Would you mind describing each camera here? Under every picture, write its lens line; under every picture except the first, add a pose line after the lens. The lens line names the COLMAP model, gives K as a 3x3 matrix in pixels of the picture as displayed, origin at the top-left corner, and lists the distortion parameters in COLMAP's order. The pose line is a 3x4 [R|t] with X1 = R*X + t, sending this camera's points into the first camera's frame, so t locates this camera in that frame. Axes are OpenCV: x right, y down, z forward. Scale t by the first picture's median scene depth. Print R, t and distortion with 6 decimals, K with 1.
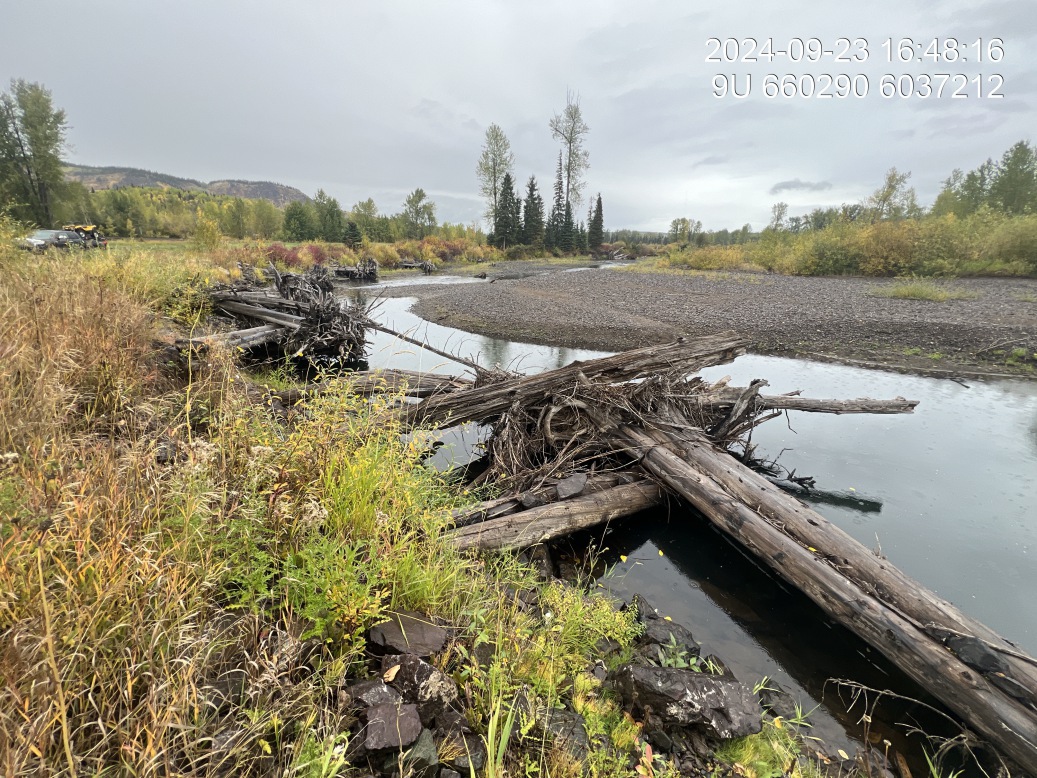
lens RADIAL K [[412.9, 0, 517.2], [0, 412.9, 385.2], [0, 0, 1]] dist [-0.002357, 0.000231]
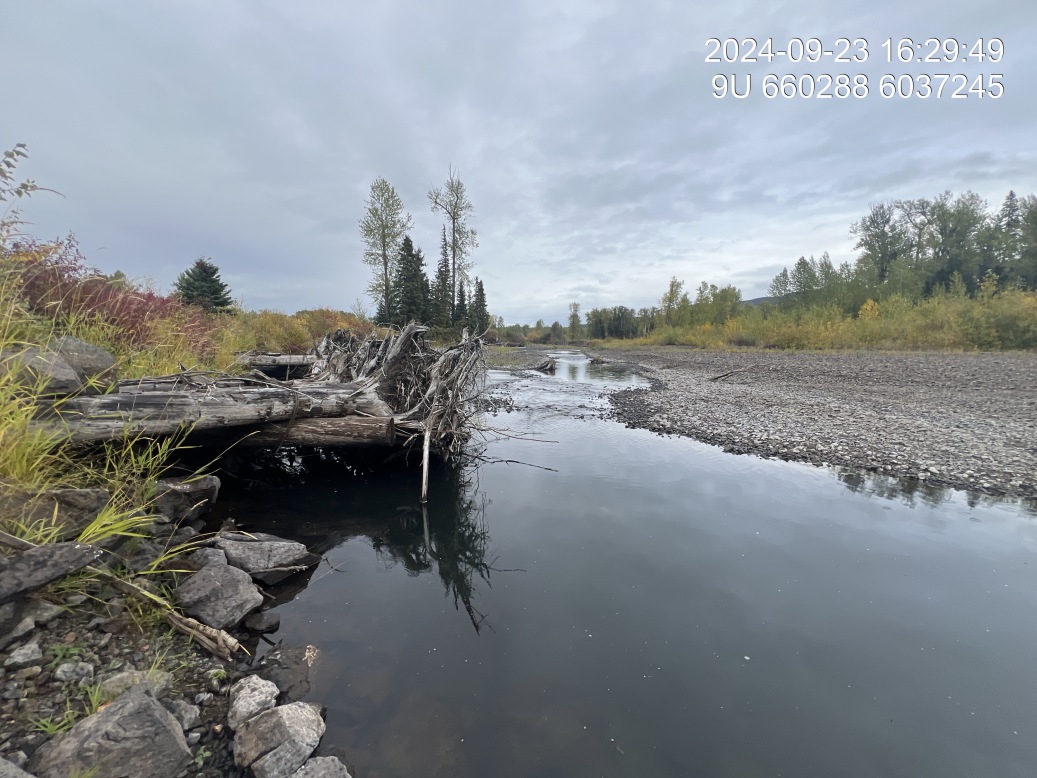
lens RADIAL K [[412.9, 0, 516.8], [0, 412.9, 389.1], [0, 0, 1]] dist [-0.002357, 0.000231]
pose [[0.888263, -0.055527, 0.455967, -0.288664], [0.147380, 0.974635, -0.168419, -0.118181], [-0.435050, 0.216801, 0.873916, 0.436241]]
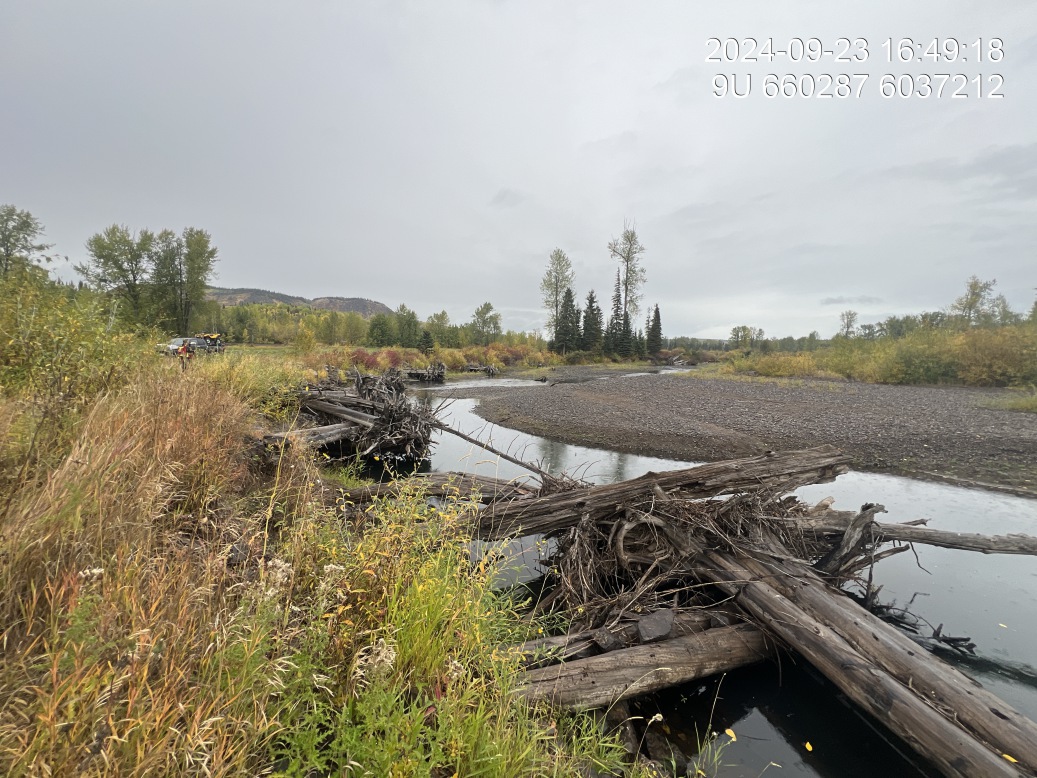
lens RADIAL K [[412.9, 0, 517.4], [0, 412.9, 385.7], [0, 0, 1]] dist [-0.002357, 0.000231]
pose [[0.990219, 0.015948, -0.138606, -0.003250], [-0.048833, 0.970226, -0.237228, -0.001456], [0.130696, 0.241677, 0.961515, 0.002443]]
